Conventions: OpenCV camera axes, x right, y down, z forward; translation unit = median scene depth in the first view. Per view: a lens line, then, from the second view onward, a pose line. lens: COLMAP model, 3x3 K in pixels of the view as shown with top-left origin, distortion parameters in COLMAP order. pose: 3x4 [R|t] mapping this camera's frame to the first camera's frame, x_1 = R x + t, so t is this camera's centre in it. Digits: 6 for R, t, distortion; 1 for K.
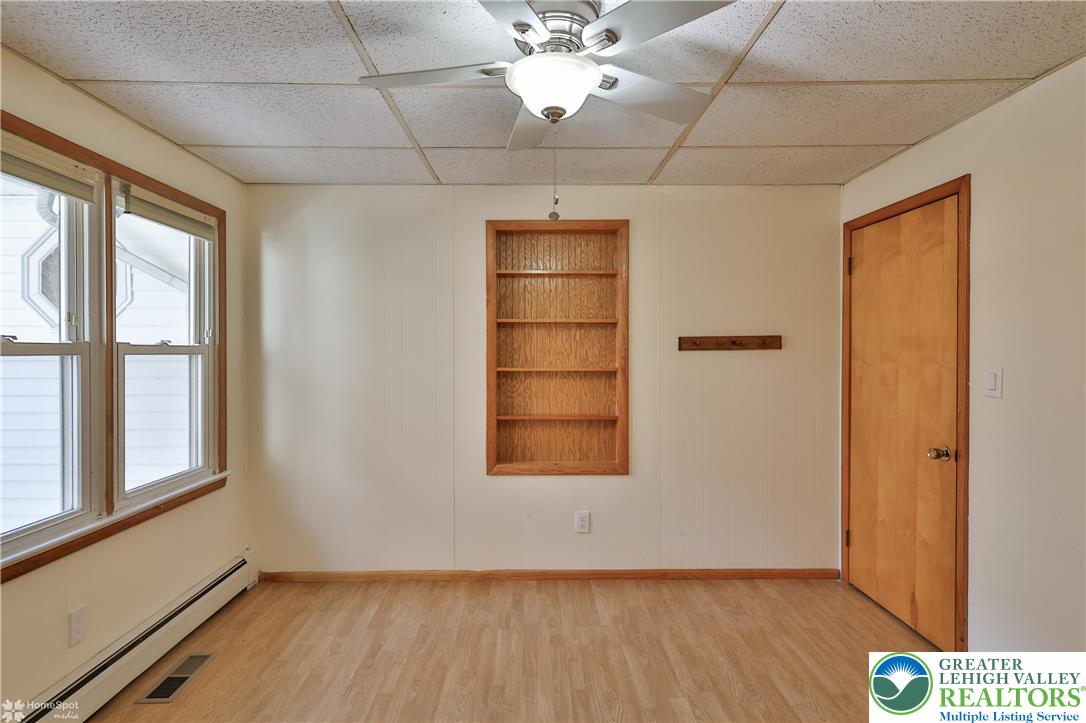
lens RADIAL K [[546.2, 0, 542.9], [0, 546.2, 352.8], [0, 0, 1]] dist [0.000454, 0.000435]
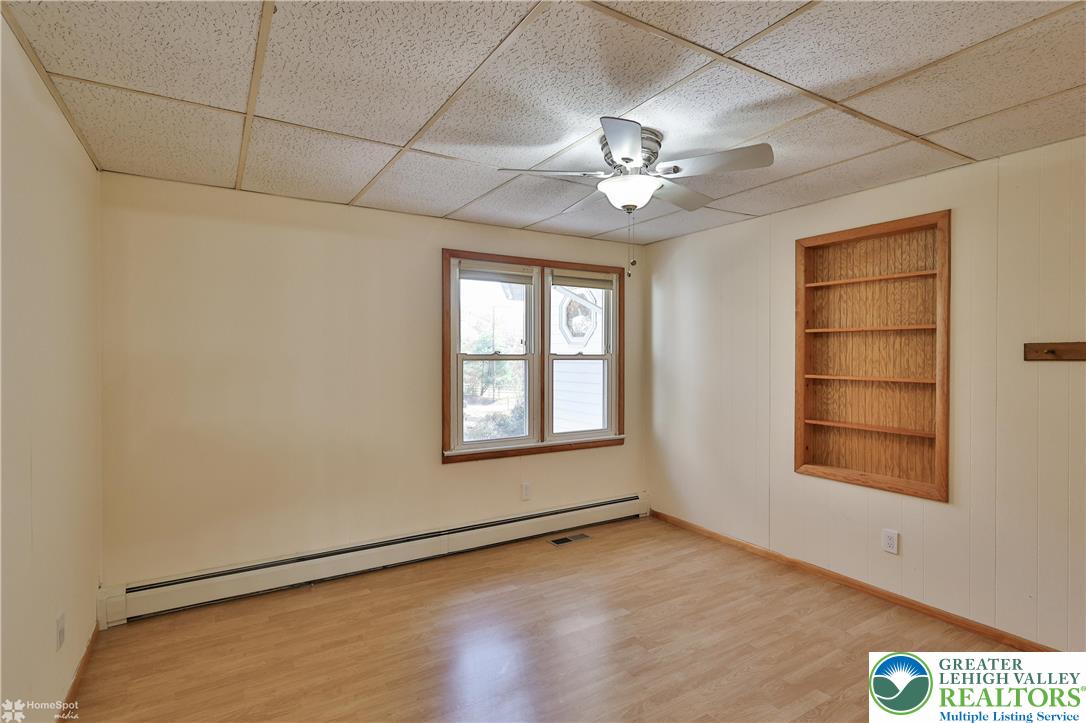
lens RADIAL K [[529.9, 0, 526.7], [0, 529.9, 357.5], [0, 0, 1]] dist [-0.000249, 0.000302]
pose [[0.507296, 0.006365, -0.861748, 0.539127], [-0.005288, 0.999977, 0.004273, -0.008444], [0.861756, 0.002390, 0.507318, -0.005364]]
